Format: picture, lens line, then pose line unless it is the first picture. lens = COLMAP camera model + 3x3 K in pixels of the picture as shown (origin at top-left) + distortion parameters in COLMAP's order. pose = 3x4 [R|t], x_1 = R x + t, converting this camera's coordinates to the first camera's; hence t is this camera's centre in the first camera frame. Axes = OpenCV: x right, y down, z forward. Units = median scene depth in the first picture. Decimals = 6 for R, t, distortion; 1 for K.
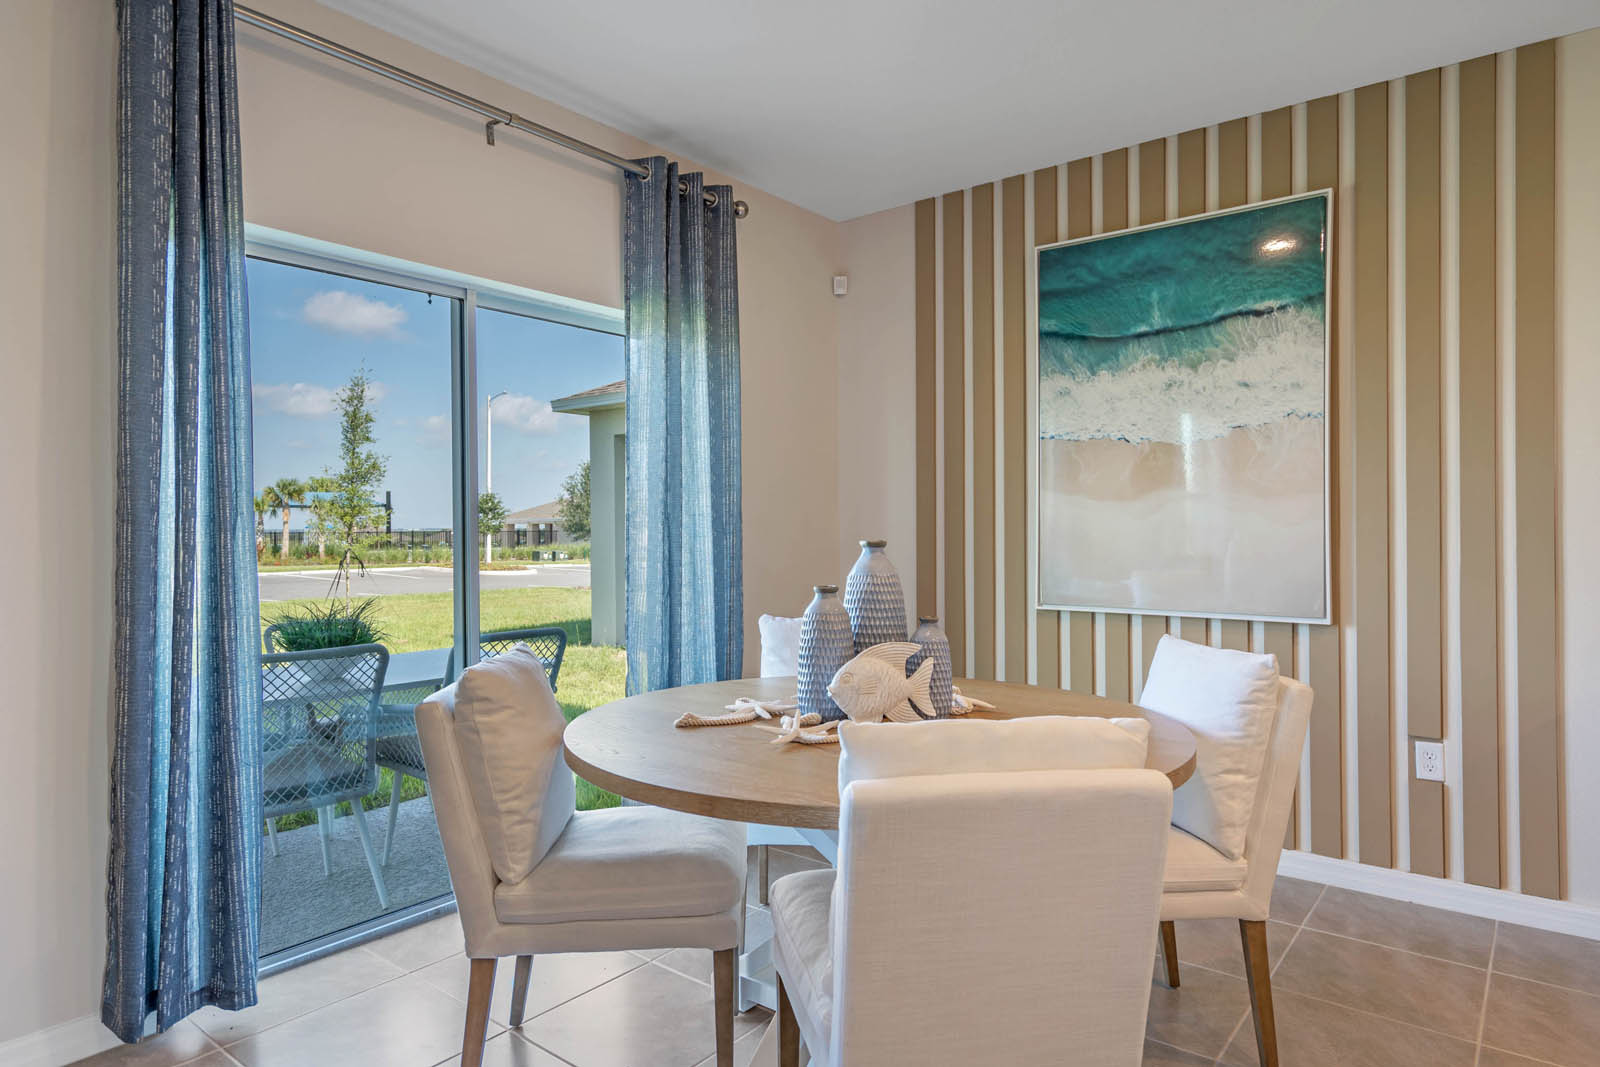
lens RADIAL K [[941.0, 0, 804.0], [0, 941.0, 522.7], [0, 0, 1]] dist [0.001490, 0.000002]
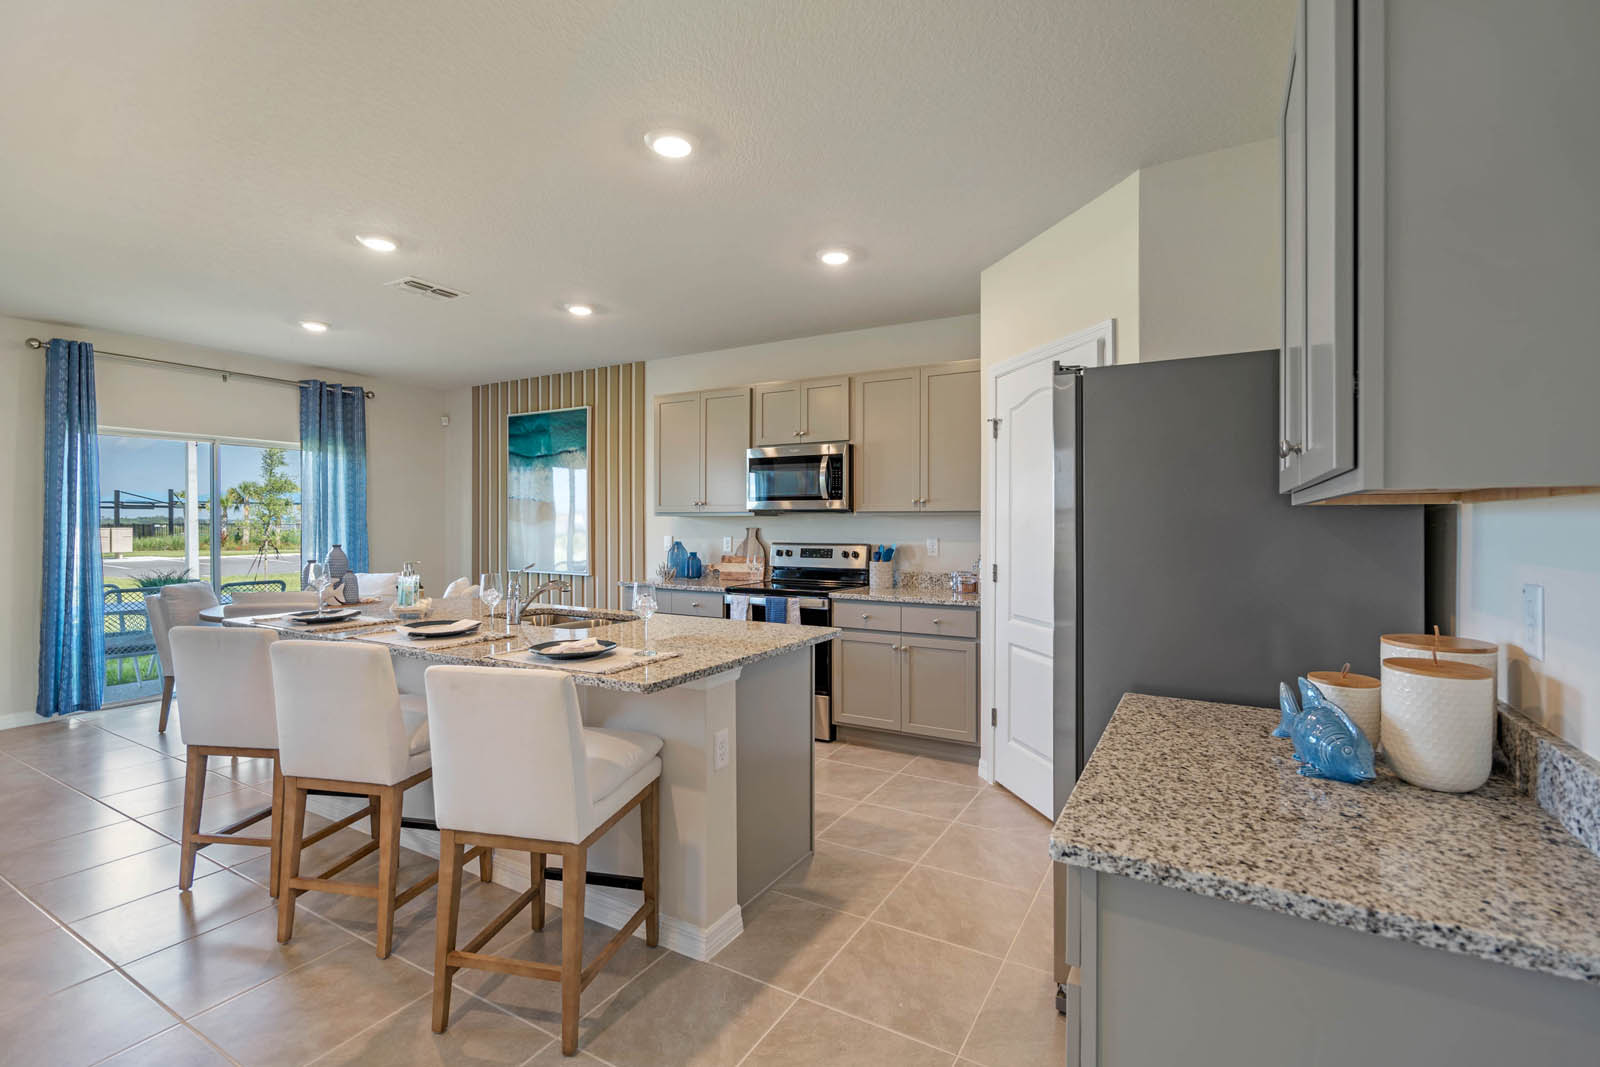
lens RADIAL K [[724.3, 0, 798.0], [0, 724.3, 514.6], [0, 0, 1]] dist [0.000491, 0.000073]
pose [[0.991005, 0.006017, 0.133688, 0.793301], [-0.005663, 0.999979, -0.003031, -0.050717], [-0.133703, 0.002247, 0.991019, -0.947579]]
